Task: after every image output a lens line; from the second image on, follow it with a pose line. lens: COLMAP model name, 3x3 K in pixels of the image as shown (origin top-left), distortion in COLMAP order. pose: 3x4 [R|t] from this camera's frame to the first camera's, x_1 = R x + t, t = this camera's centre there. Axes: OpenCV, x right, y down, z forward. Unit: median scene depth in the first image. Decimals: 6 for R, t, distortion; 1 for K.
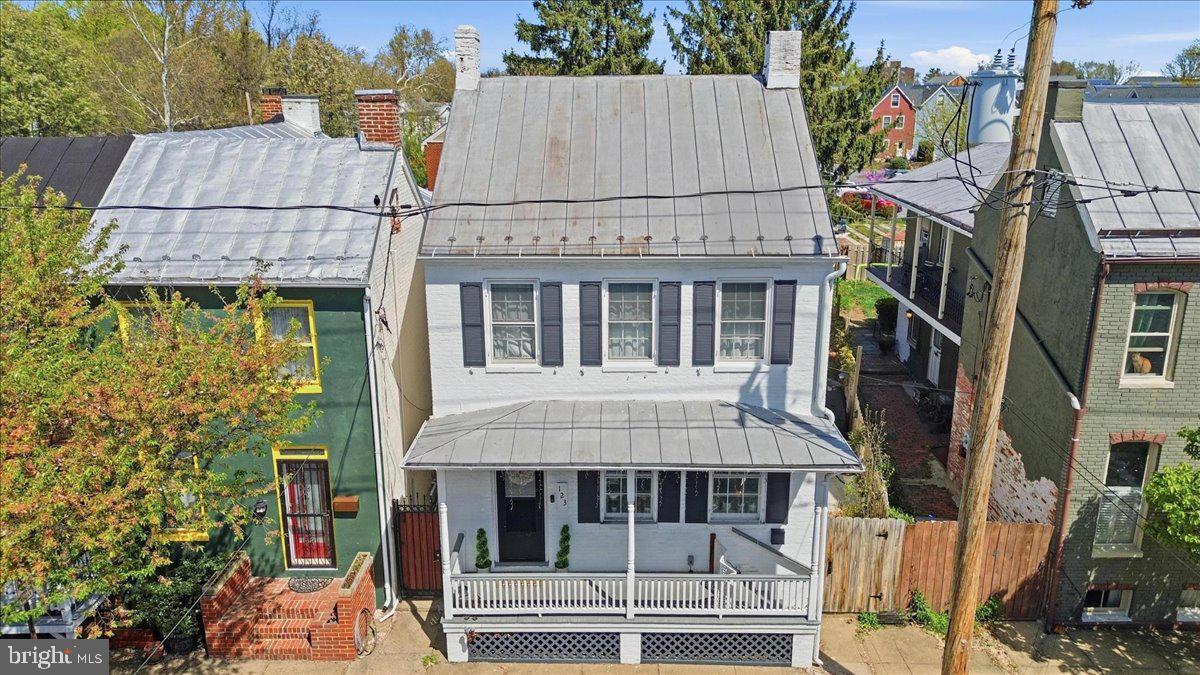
lens RADIAL K [[855.3, 0, 591.4], [0, 855.3, 337.6], [0, 0, 1]] dist [0.060275, -0.038641]
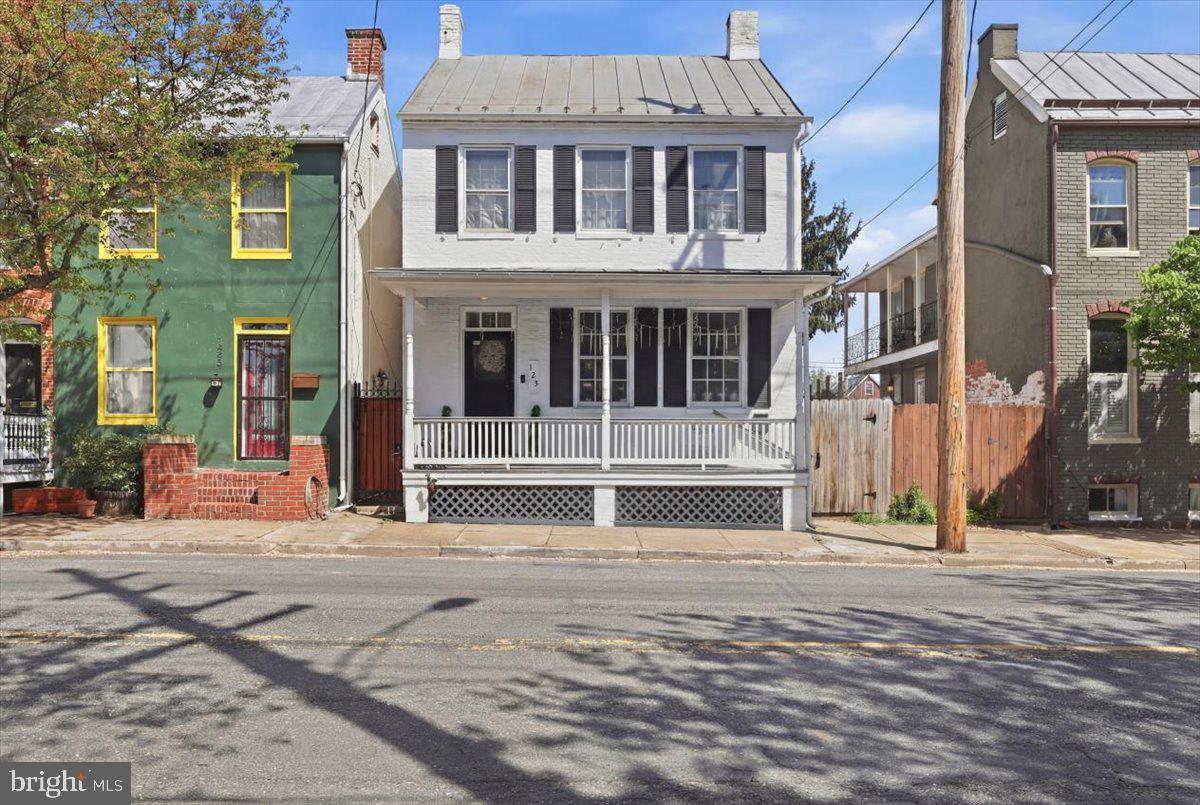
lens RADIAL K [[909.5, 0, 569.2], [0, 909.5, 371.8], [0, 0, 1]] dist [-0.027524, 0.027890]
pose [[0.999953, 0.005943, 0.007718, -0.001982], [-0.003646, 0.963069, -0.269231, 0.473182], [-0.009033, 0.269190, 0.963045, 0.031266]]
